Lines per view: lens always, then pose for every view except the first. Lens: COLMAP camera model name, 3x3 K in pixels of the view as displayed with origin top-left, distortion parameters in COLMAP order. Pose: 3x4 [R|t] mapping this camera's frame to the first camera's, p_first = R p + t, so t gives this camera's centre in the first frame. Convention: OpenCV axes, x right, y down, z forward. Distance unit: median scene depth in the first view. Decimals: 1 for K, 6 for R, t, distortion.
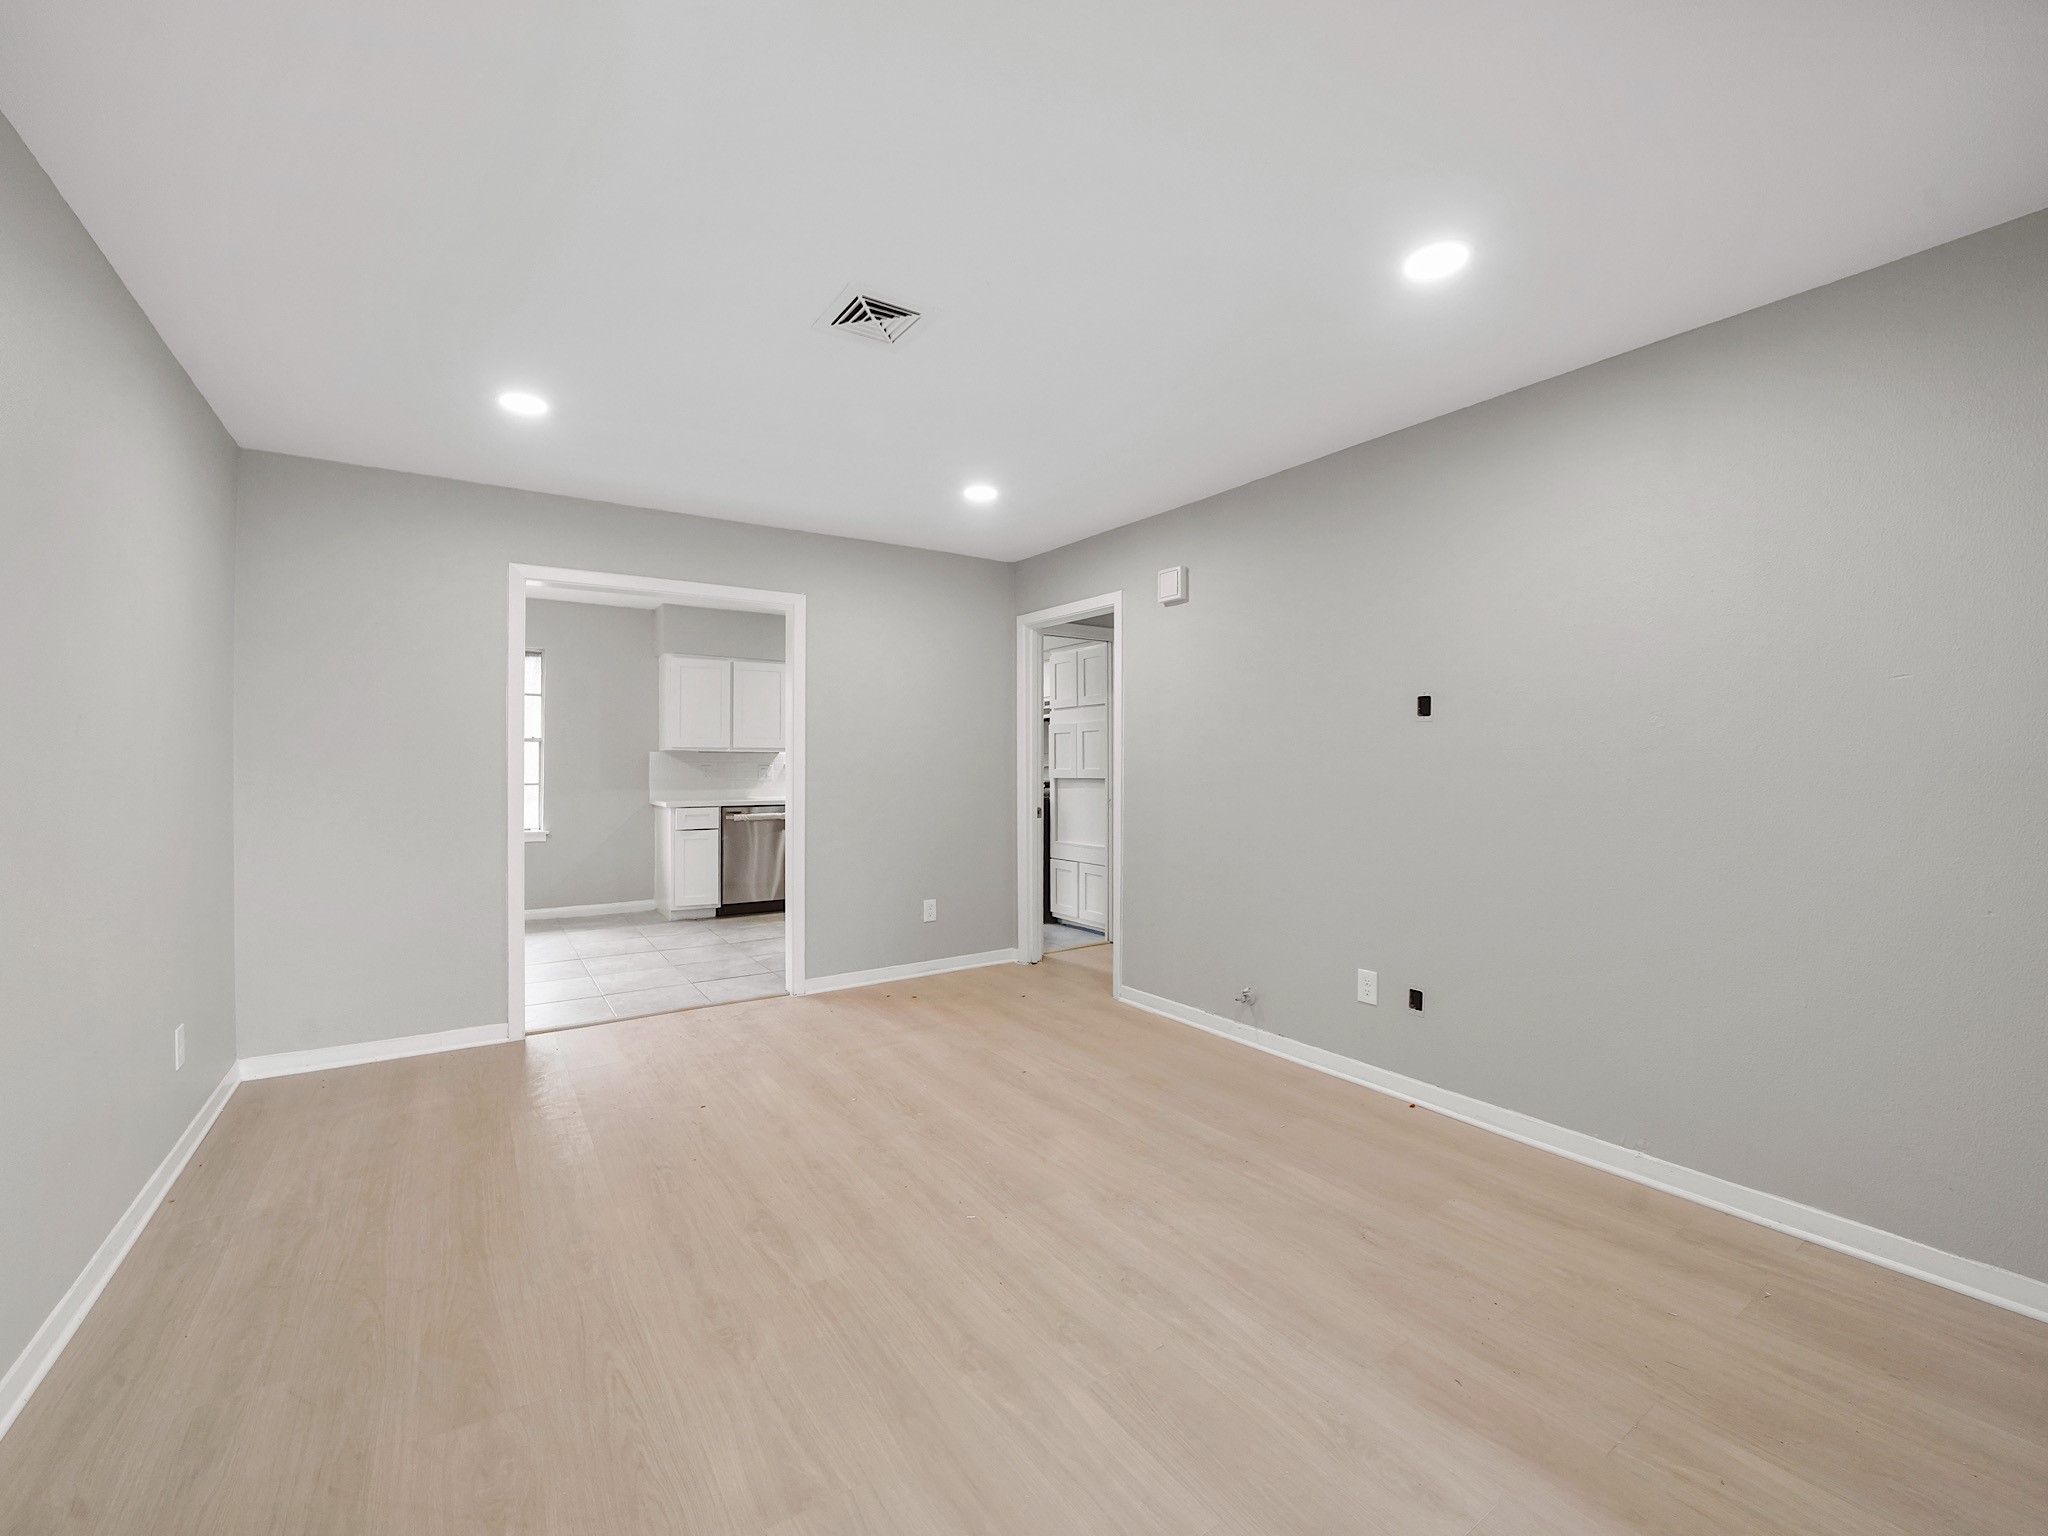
lens RADIAL K [[857.2, 0, 1024.0], [0, 857.2, 768.0], [0, 0, 1]] dist [-0.018650, -0.000091]
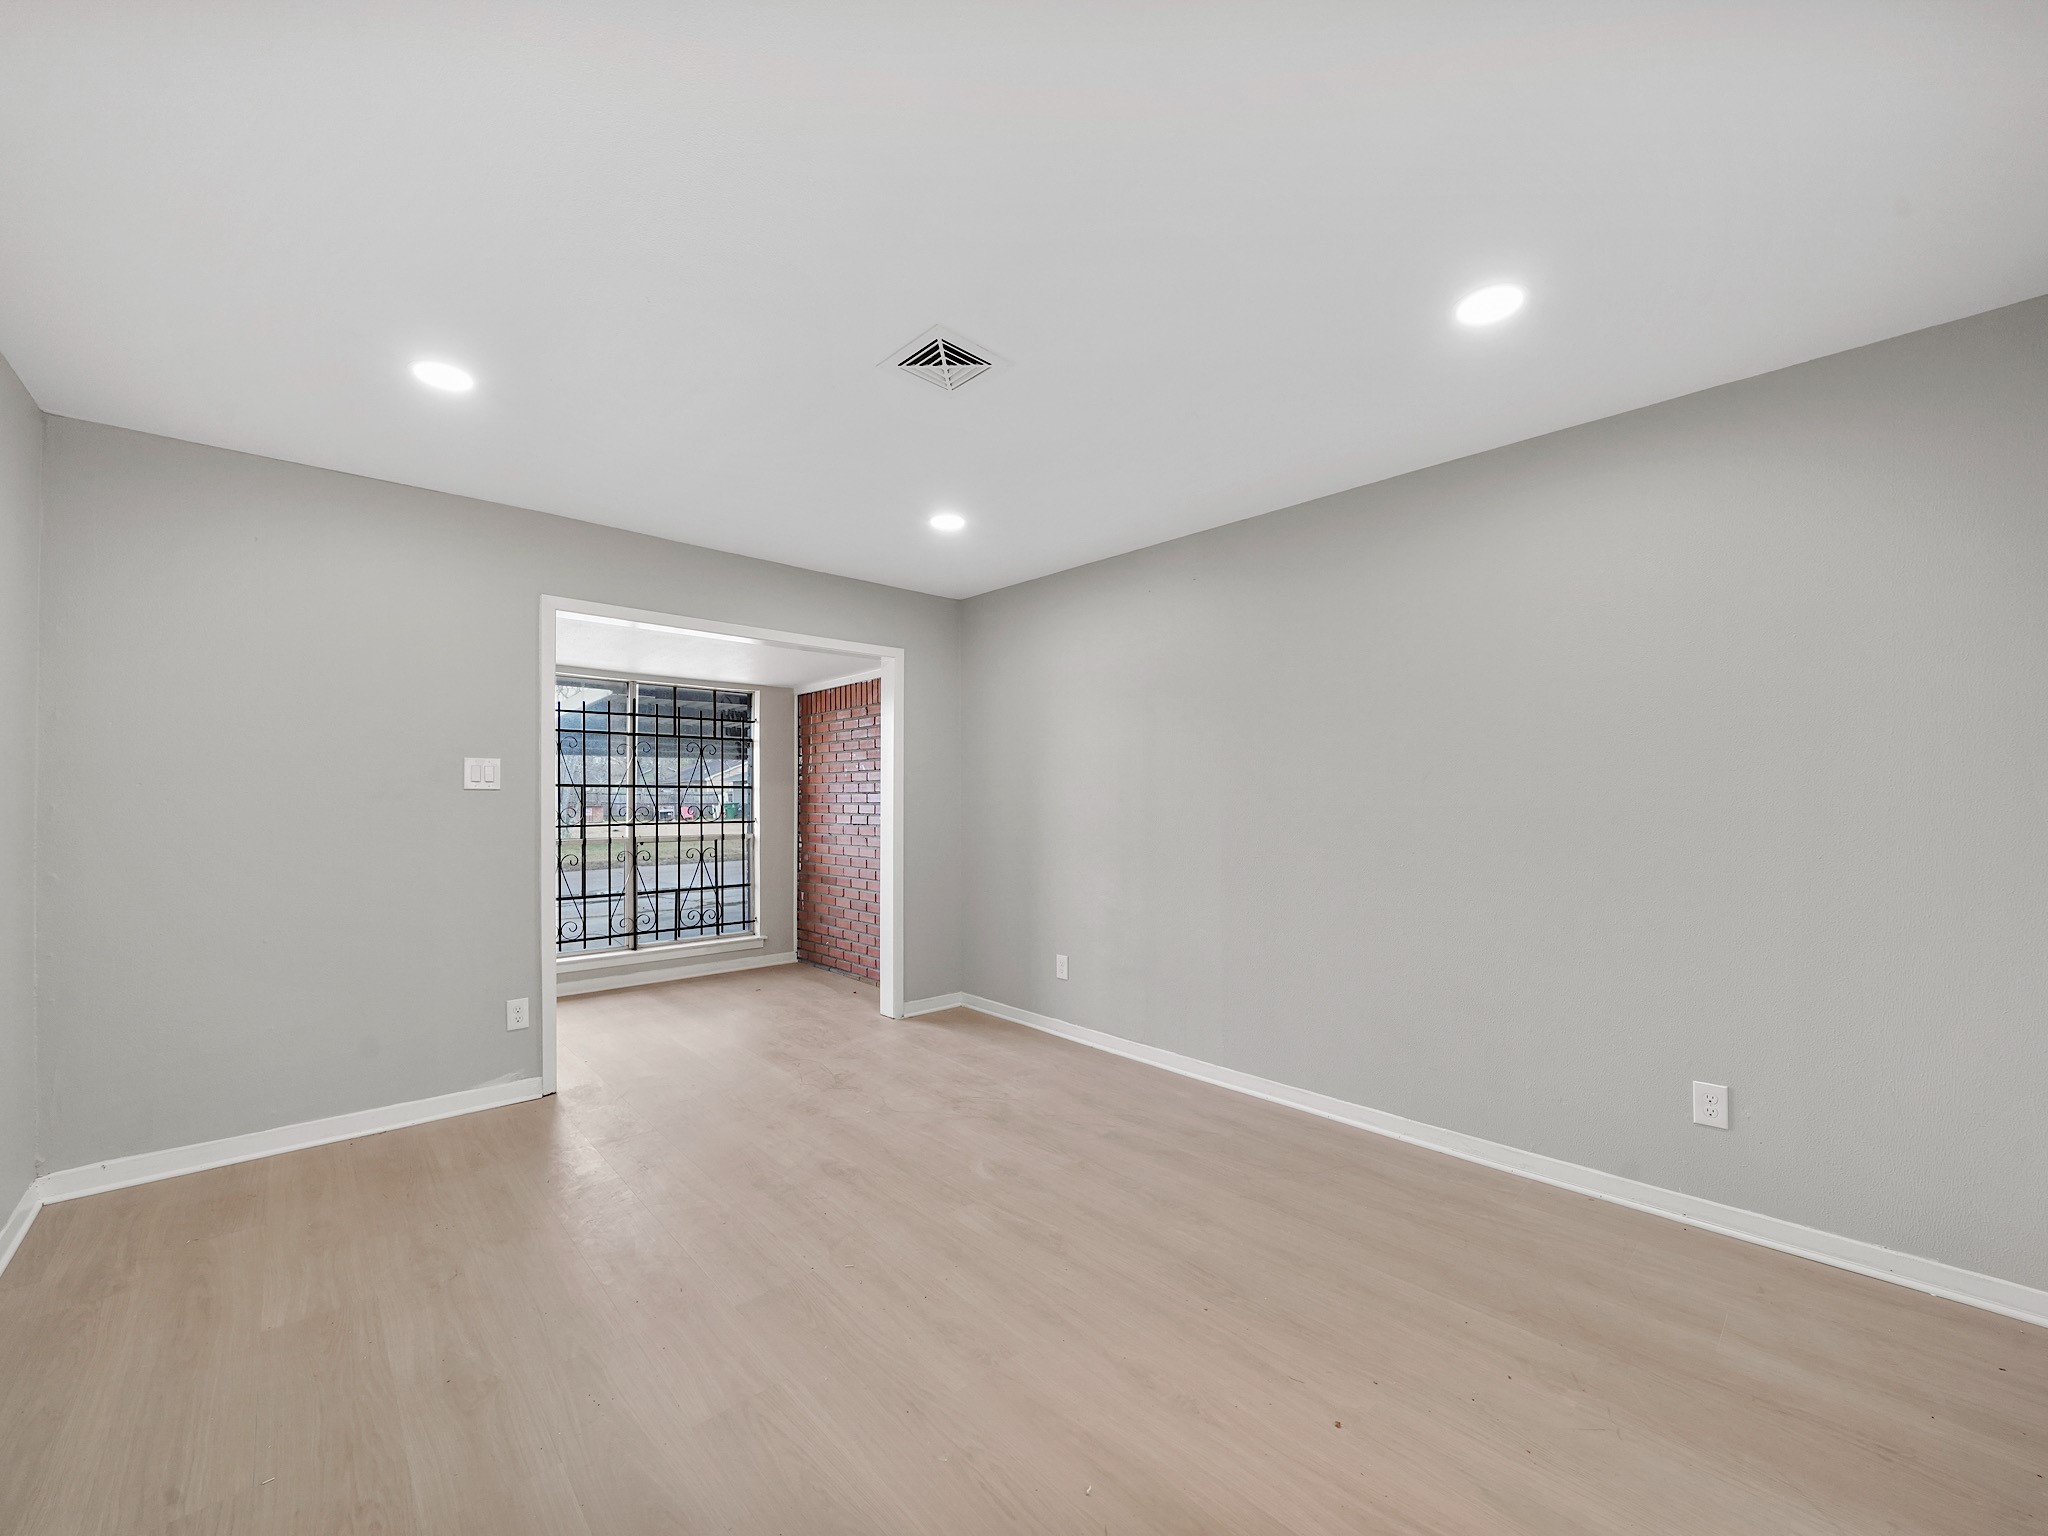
lens RADIAL K [[804.4, 0, 1018.8], [0, 804.4, 775.5], [0, 0, 1]] dist [-0.015143, -0.000092]
pose [[-0.989711, 0.003164, -0.143048, -0.122367], [0.005773, 0.999824, -0.017827, -0.022550], [0.142967, -0.018469, -0.989555, 1.883967]]
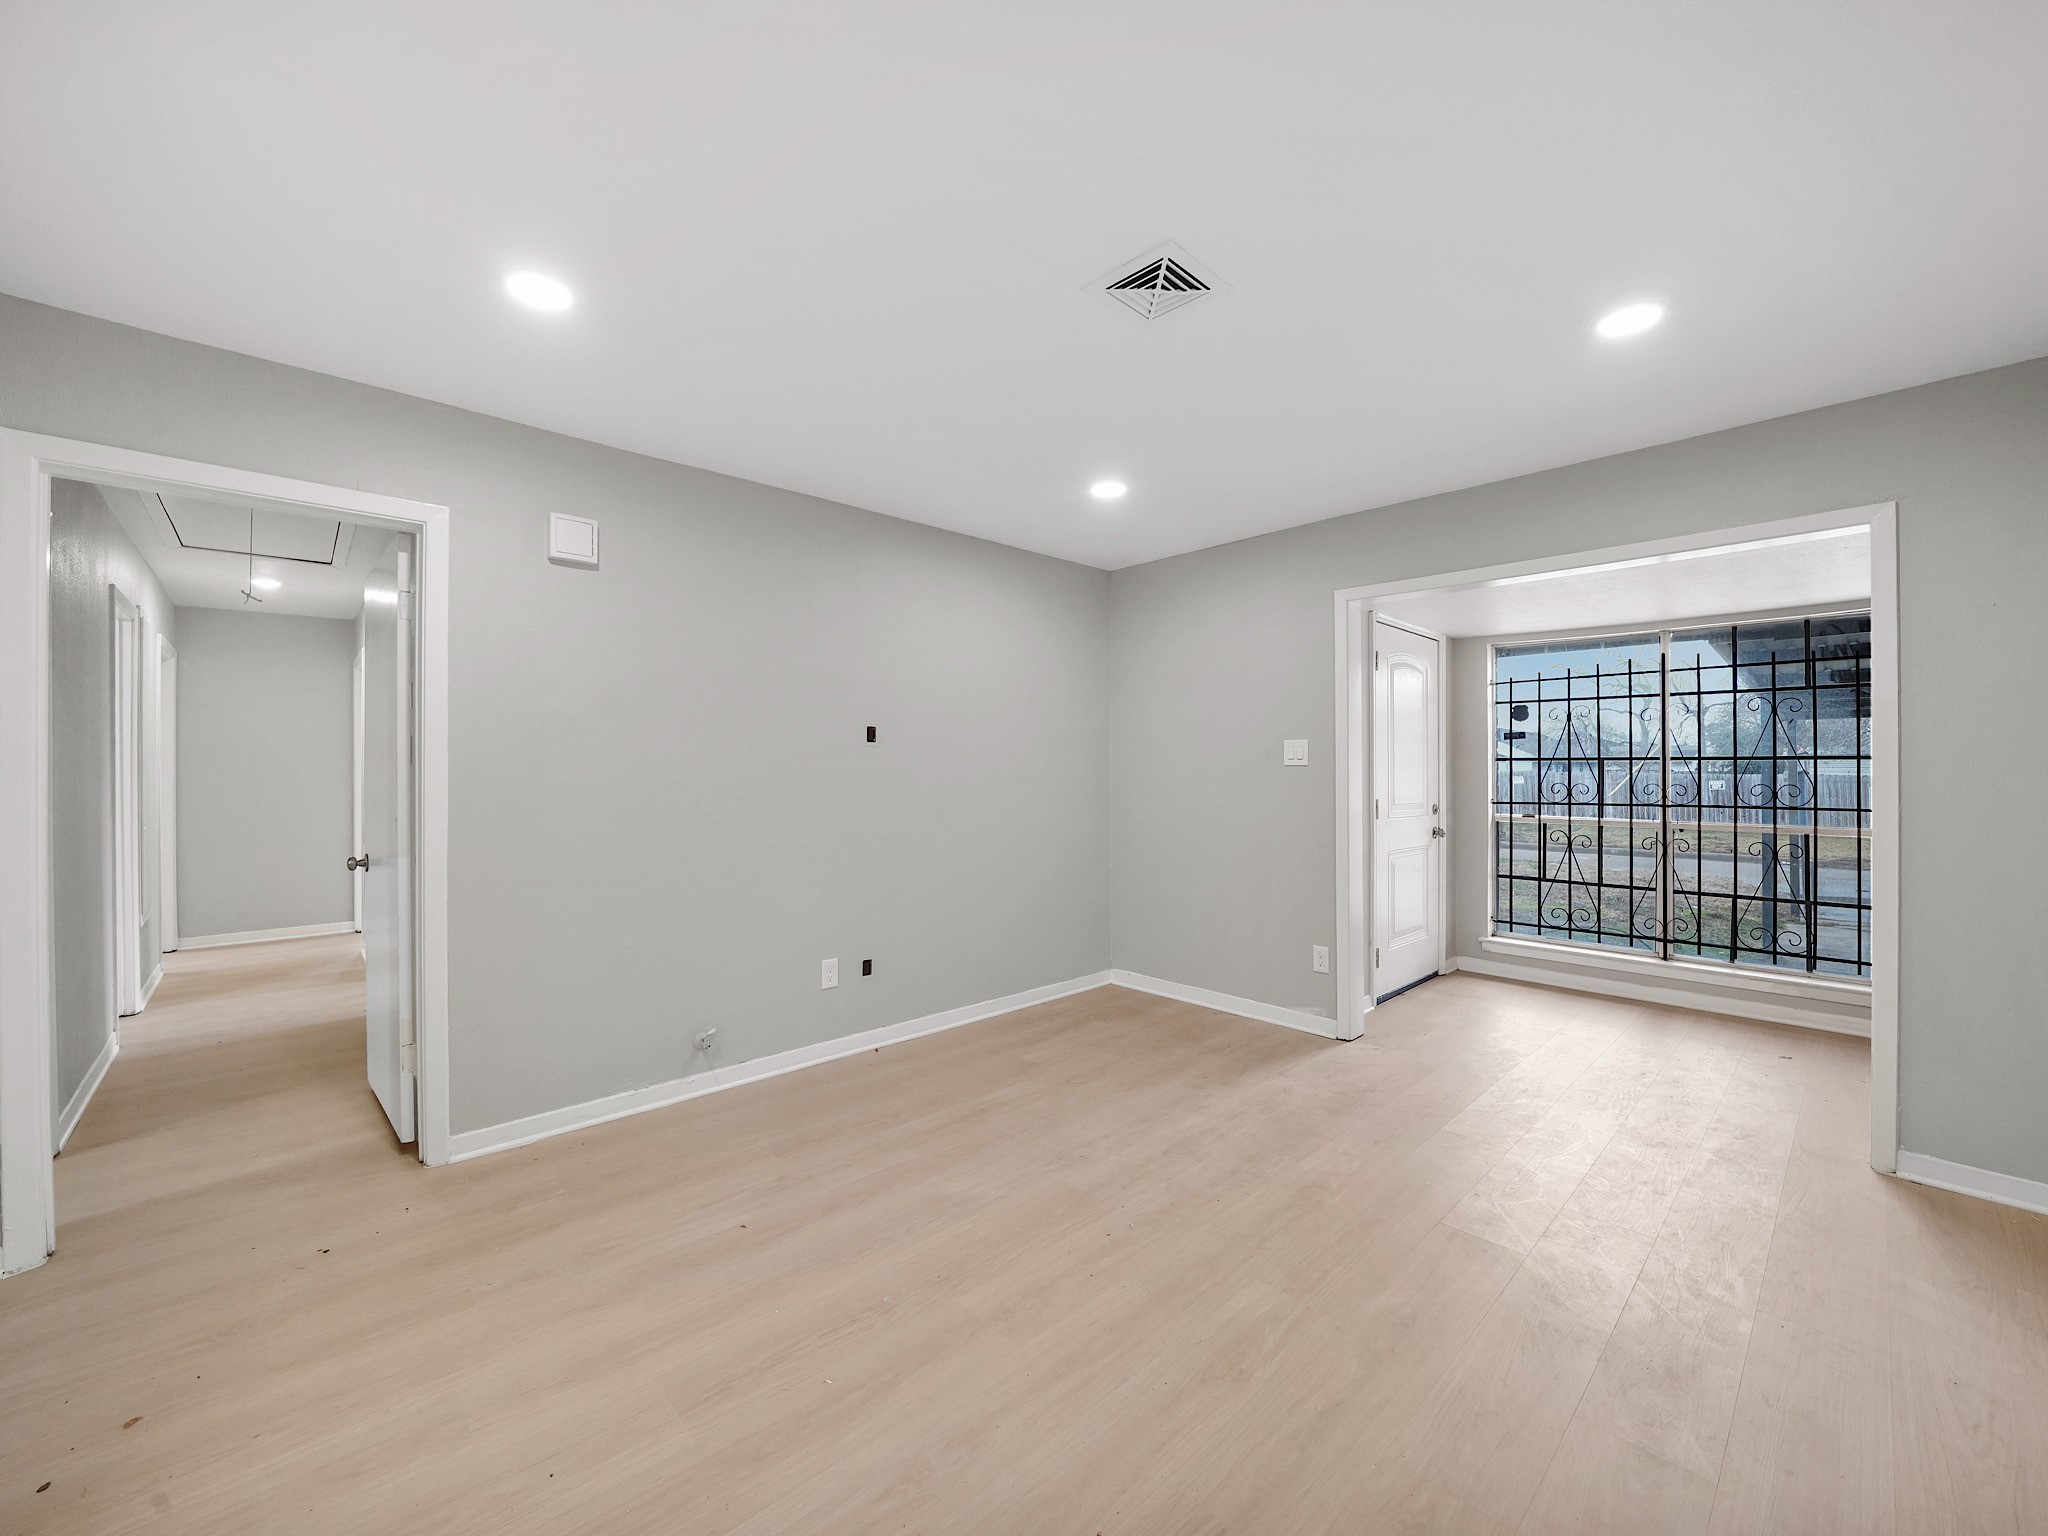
lens RADIAL K [[804.4, 0, 1018.8], [0, 804.4, 775.5], [0, 0, 1]] dist [-0.015143, -0.000092]
pose [[-0.161122, -0.001829, 0.986933, -0.952269], [0.006515, 0.999975, 0.002916, -0.016690], [-0.986913, 0.006899, -0.161106, 1.238408]]
